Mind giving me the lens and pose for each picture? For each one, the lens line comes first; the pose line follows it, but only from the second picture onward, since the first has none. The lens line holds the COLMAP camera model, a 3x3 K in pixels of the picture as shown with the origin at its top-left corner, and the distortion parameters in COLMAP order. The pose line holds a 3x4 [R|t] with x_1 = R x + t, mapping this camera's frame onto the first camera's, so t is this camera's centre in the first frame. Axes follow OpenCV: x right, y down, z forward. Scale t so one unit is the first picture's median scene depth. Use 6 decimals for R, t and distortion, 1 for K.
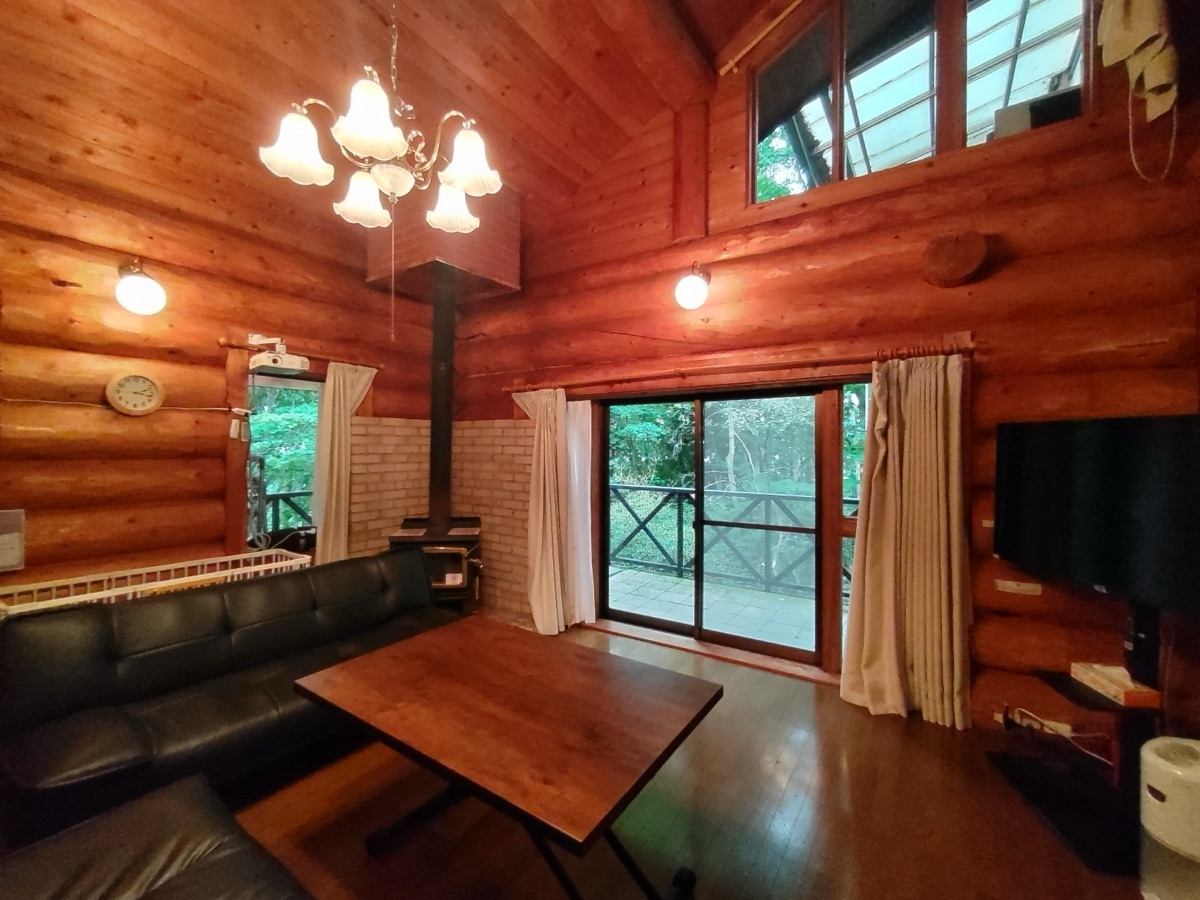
lens RADIAL K [[521.1, 0, 600.0], [0, 521.1, 450.0], [0, 0, 1]] dist [-0.011635, 0.000315]
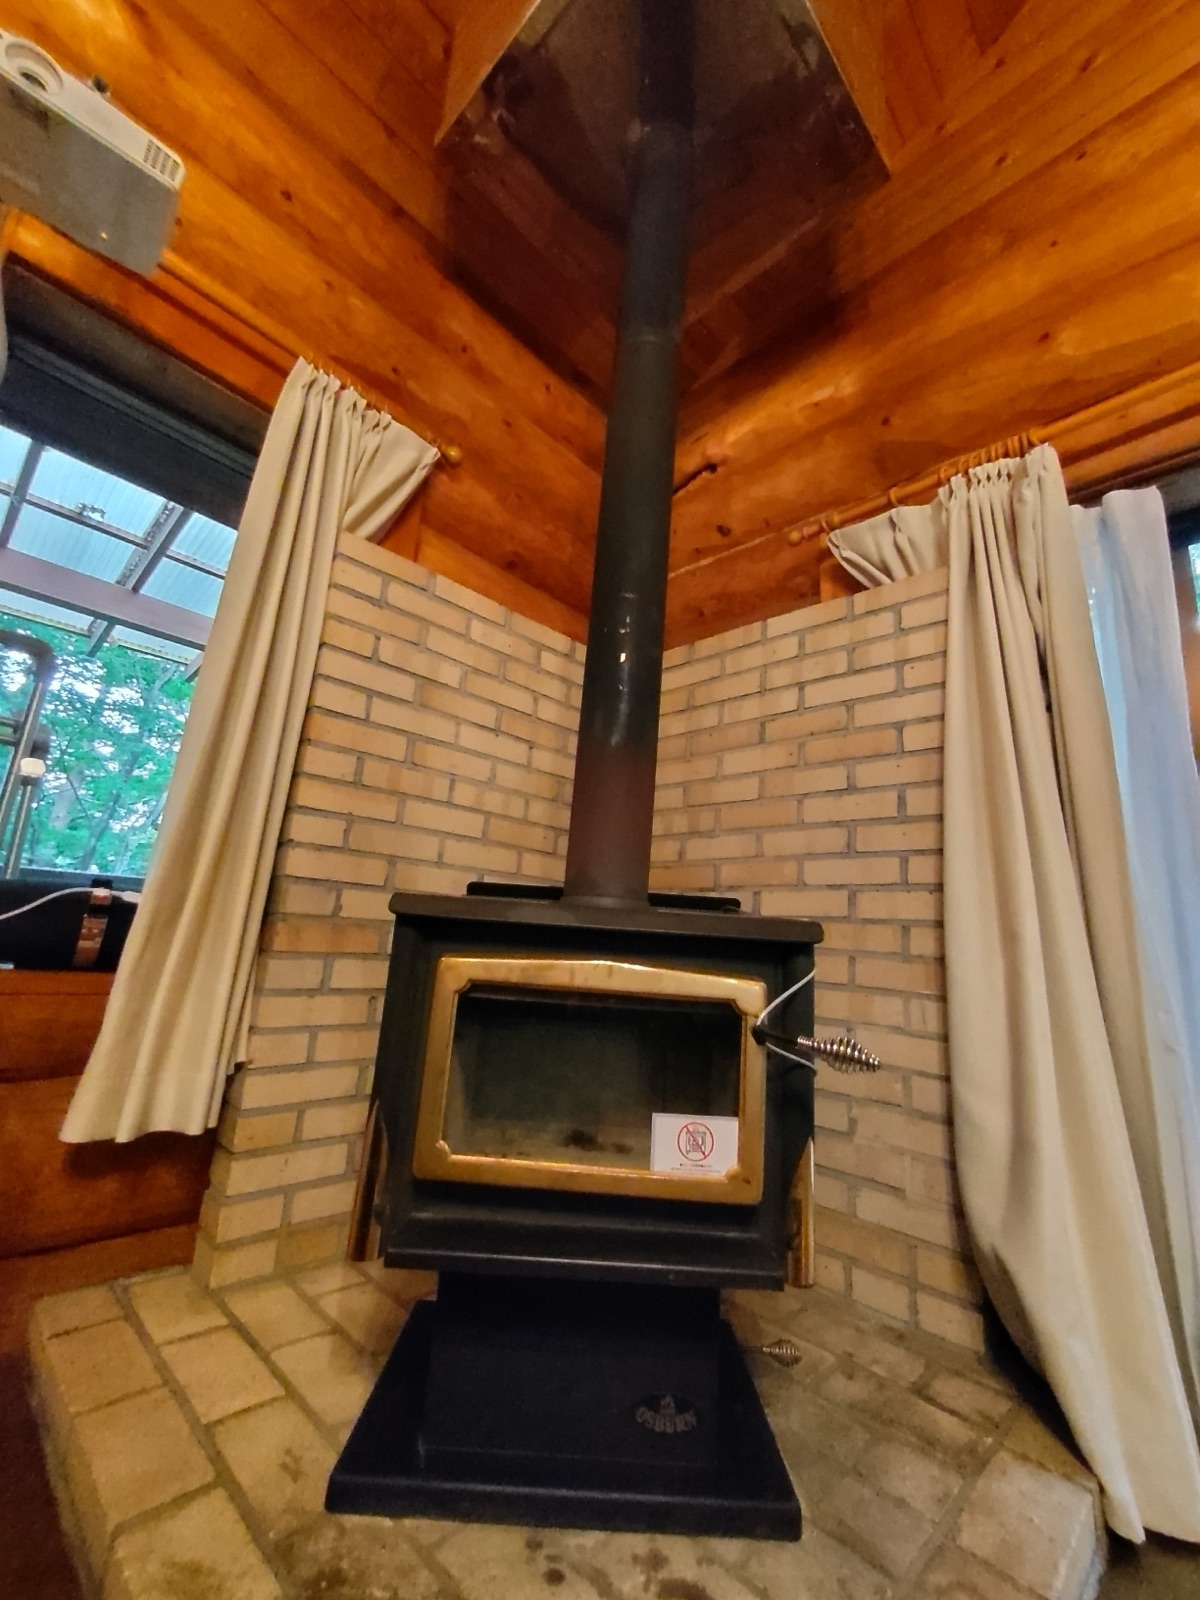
lens RADIAL K [[694.8, 0, 600.0], [0, 694.8, 800.0], [0, 0, 1]] dist [-0.011635, 0.000315]
pose [[0.981543, 0.017463, -0.190445, -0.234191], [-0.060056, 0.973593, -0.220248, 0.159893], [0.181570, 0.227620, 0.956672, 0.635820]]
